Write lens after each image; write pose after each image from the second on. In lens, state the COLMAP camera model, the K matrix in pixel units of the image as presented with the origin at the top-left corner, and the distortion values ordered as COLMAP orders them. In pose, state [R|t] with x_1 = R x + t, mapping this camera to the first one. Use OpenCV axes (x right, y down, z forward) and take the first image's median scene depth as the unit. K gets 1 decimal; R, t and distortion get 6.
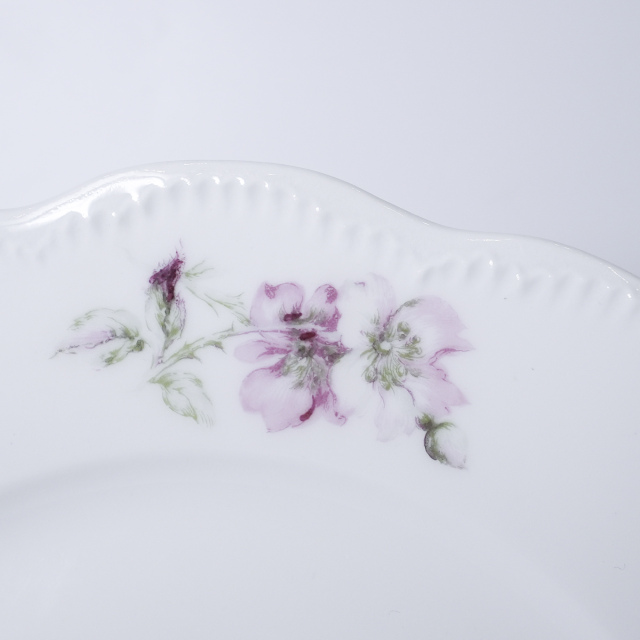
lens RADIAL K [[1220.5, 0, 322.2], [0, 1220.5, 322.9], [0, 0, 1]] dist [-0.031440, 0.000000]
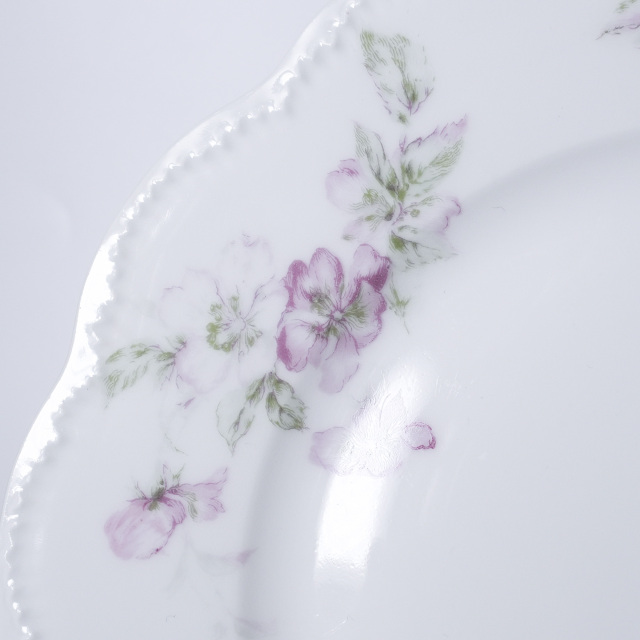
lens RADIAL K [[1220.5, 0, 316.2], [0, 1220.5, 323.0], [0, 0, 1]] dist [-0.031440, 0.000000]
pose [[0.977165, 0.012340, -0.212125, -0.238309], [-0.015301, 0.999807, -0.012321, 0.317666], [0.211932, 0.015285, 0.977165, -0.169203]]
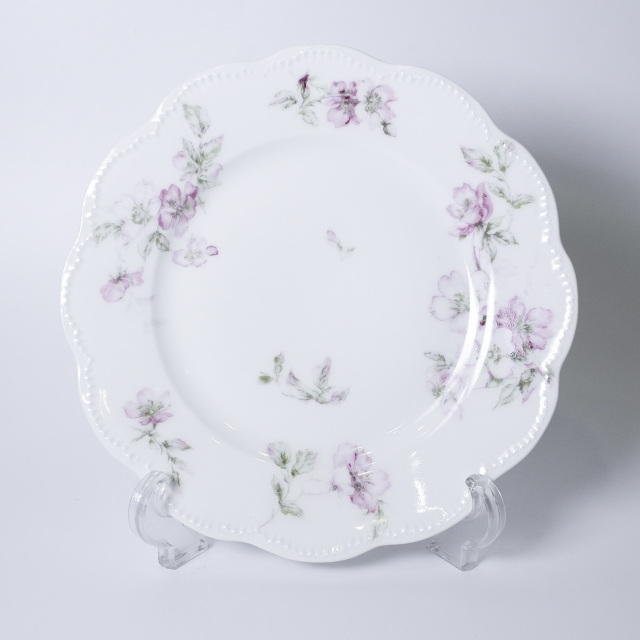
lens RADIAL K [[1220.5, 0, 334.1], [0, 1220.5, 323.5], [0, 0, 1]] dist [-0.031440, 0.000000]
pose [[0.997143, -0.036560, 0.066098, -0.286006], [0.027288, 0.990320, 0.136095, 0.164949], [-0.070434, -0.133902, 0.988488, -2.319421]]
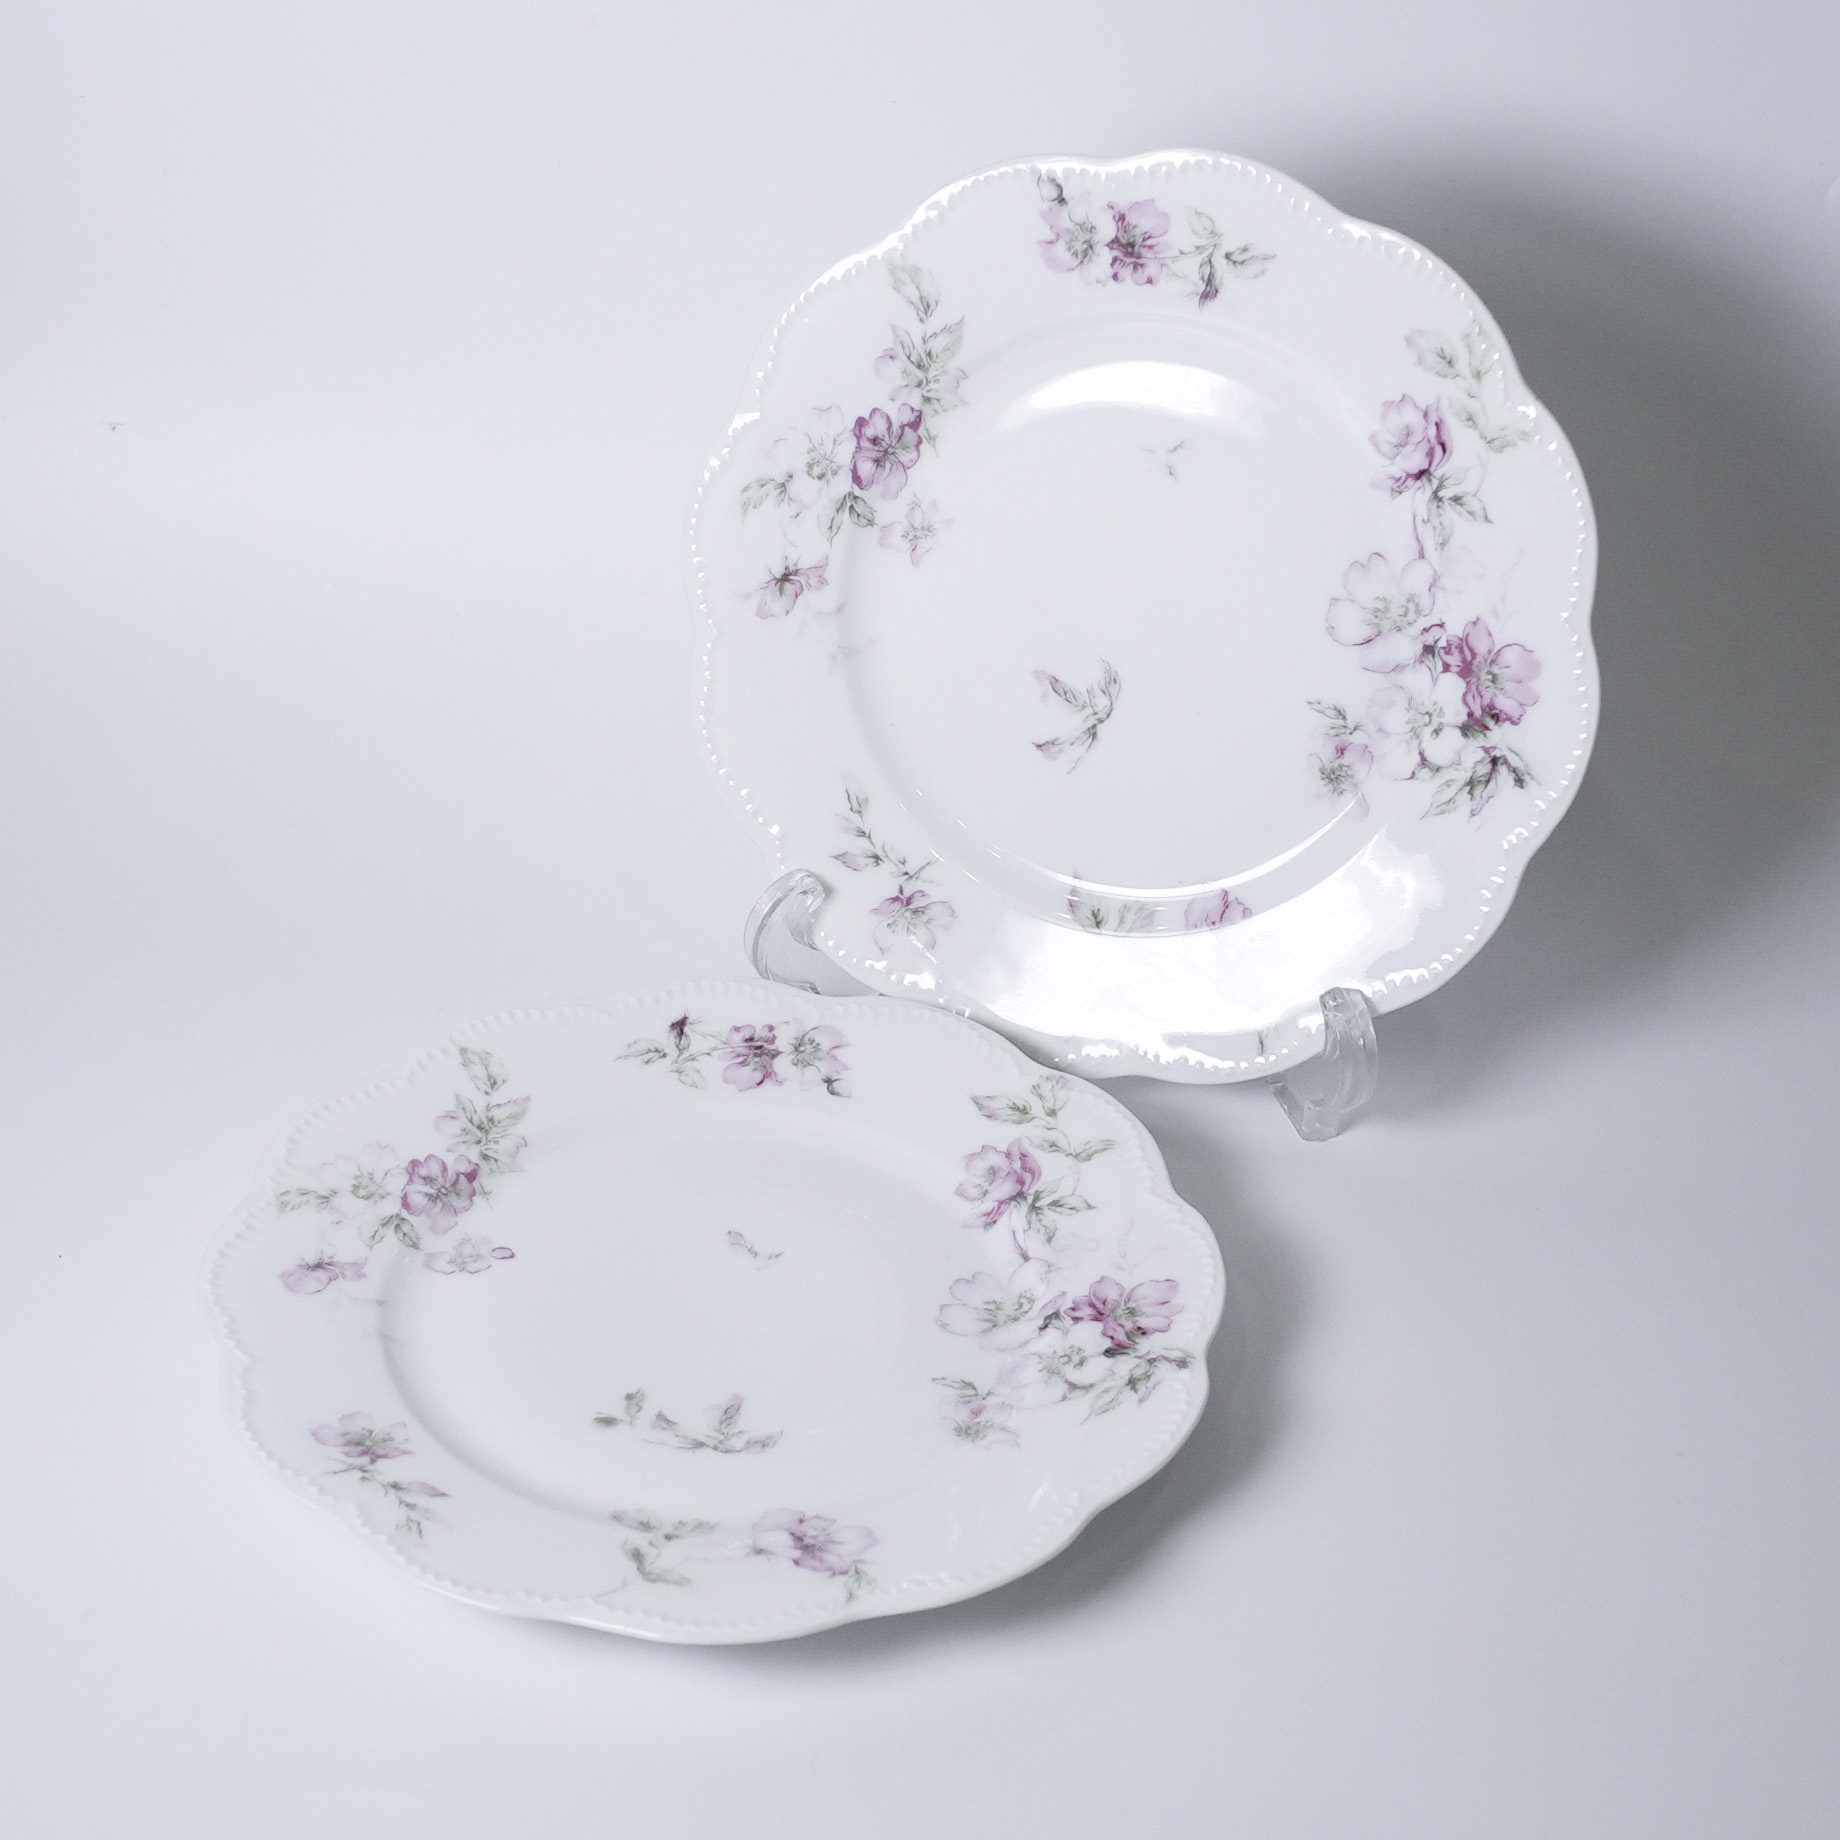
lens RADIAL K [[3508.8, 0, 915.7], [0, 3508.8, 919.7], [0, 0, 1]] dist [-0.031440, 0.000000]
pose [[0.989554, 0.021656, 0.142525, -0.526543], [0.090171, 0.678398, -0.729140, 3.692561], [-0.112479, 0.734375, 0.669359, -2.644540]]
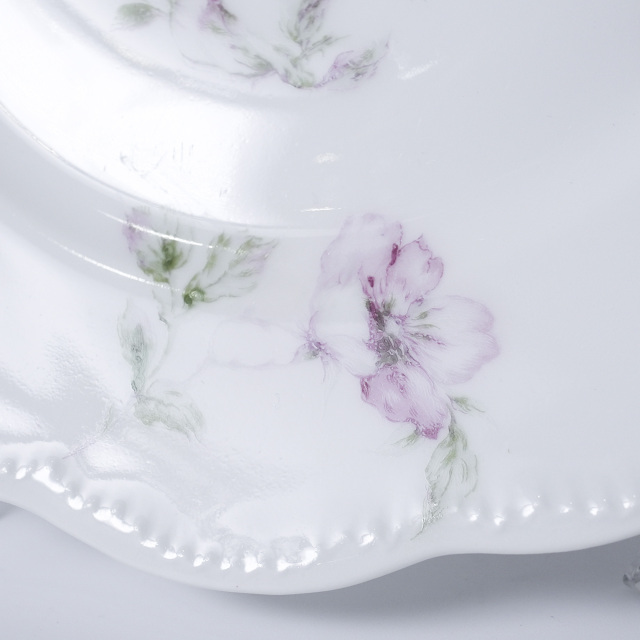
lens RADIAL K [[1220.5, 0, 320.0], [0, 1220.5, 316.4], [0, 0, 1]] dist [-0.031440, 0.000000]
pose [[0.986080, 0.011624, -0.165864, 0.083939], [0.004800, 0.995147, 0.098281, 0.922132], [0.166202, -0.097709, 0.981239, -0.113216]]
